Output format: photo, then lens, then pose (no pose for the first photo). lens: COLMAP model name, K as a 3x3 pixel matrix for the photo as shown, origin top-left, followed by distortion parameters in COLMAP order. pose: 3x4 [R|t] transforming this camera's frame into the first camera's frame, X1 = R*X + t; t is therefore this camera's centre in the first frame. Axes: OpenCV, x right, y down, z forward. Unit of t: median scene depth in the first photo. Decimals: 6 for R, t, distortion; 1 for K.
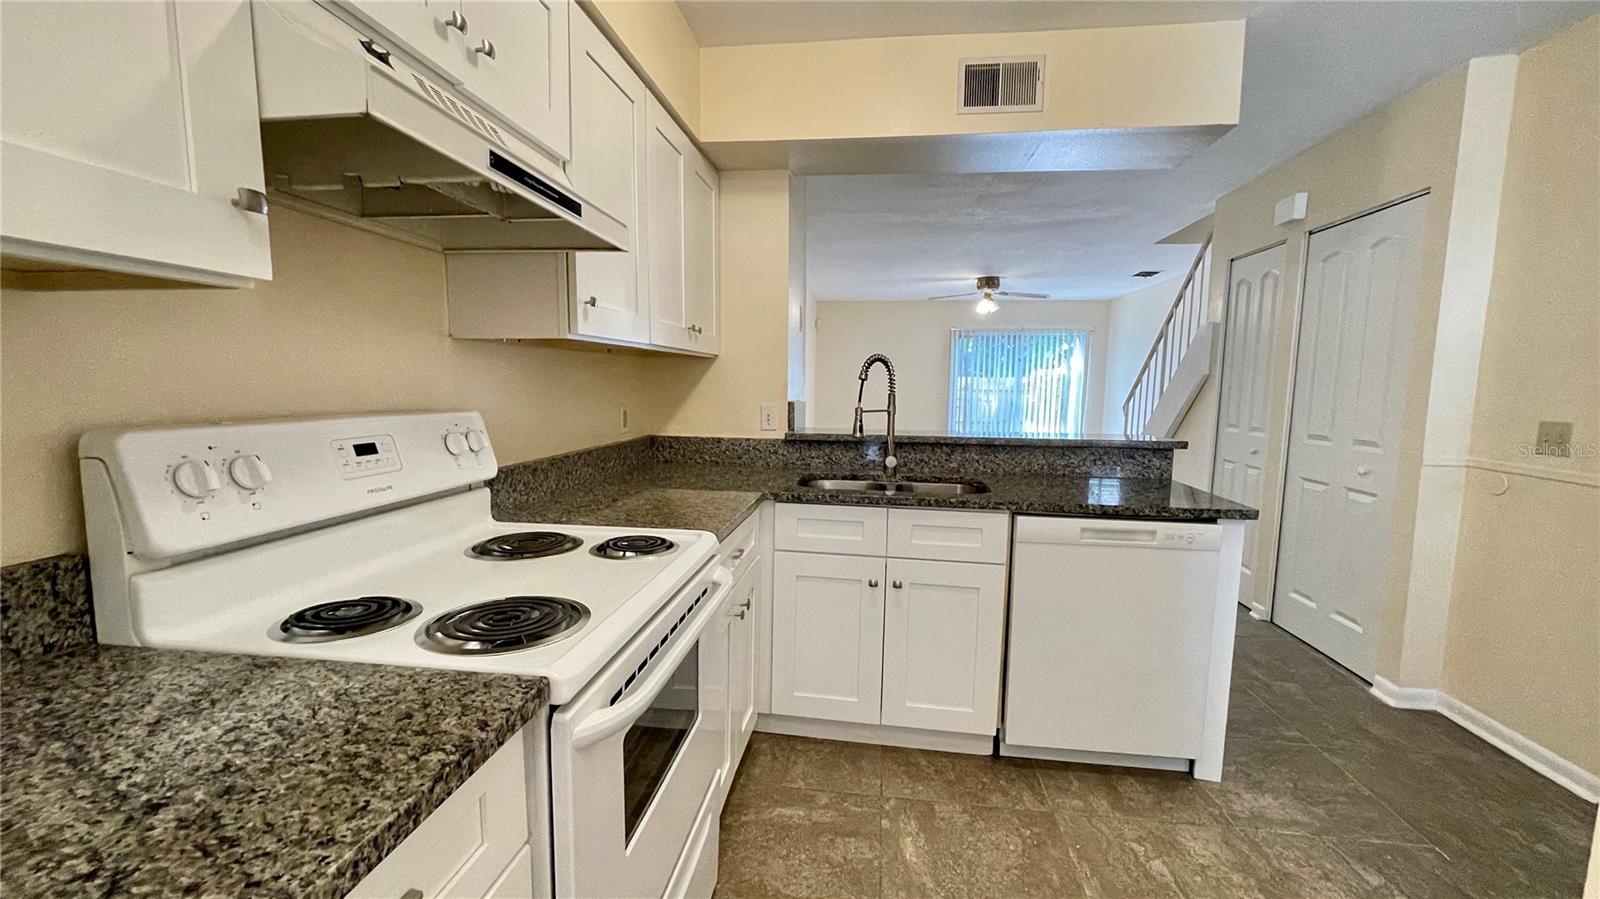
lens RADIAL K [[645.8, 0, 800.1], [0, 645.8, 454.6], [0, 0, 1]] dist [0.000733, -0.000470]
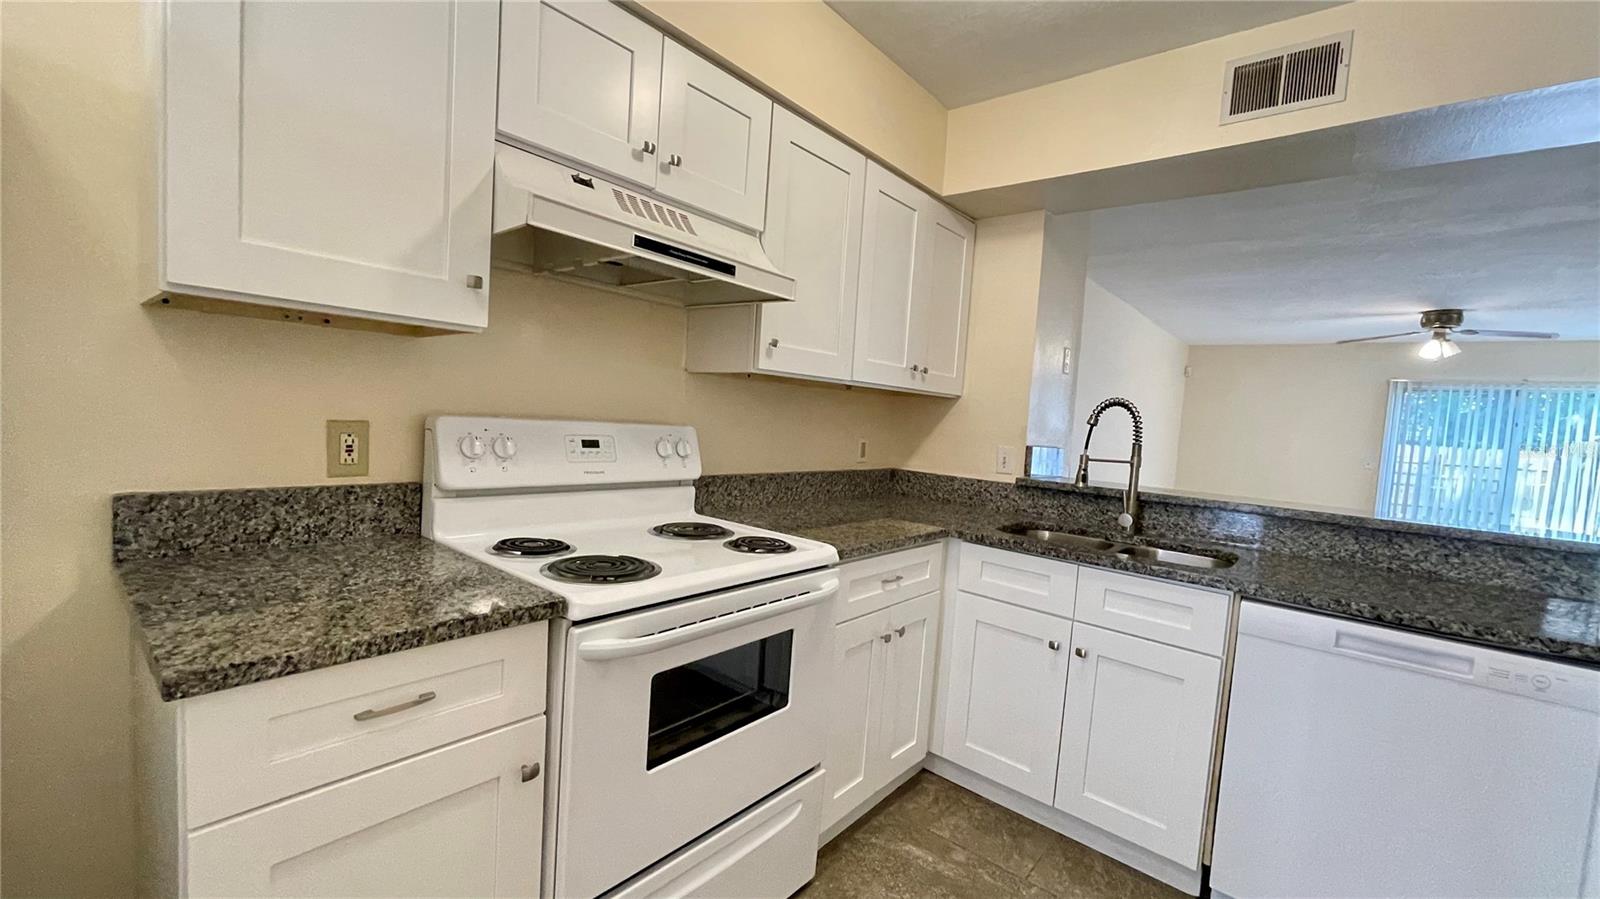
lens RADIAL K [[645.8, 0, 799.7], [0, 645.8, 455.8], [0, 0, 1]] dist [0.000733, -0.000470]
pose [[0.841579, 0.077373, -0.534563, 0.238768], [-0.115348, 0.992601, -0.037926, 0.009116], [0.527673, 0.093579, 0.844277, 0.013662]]
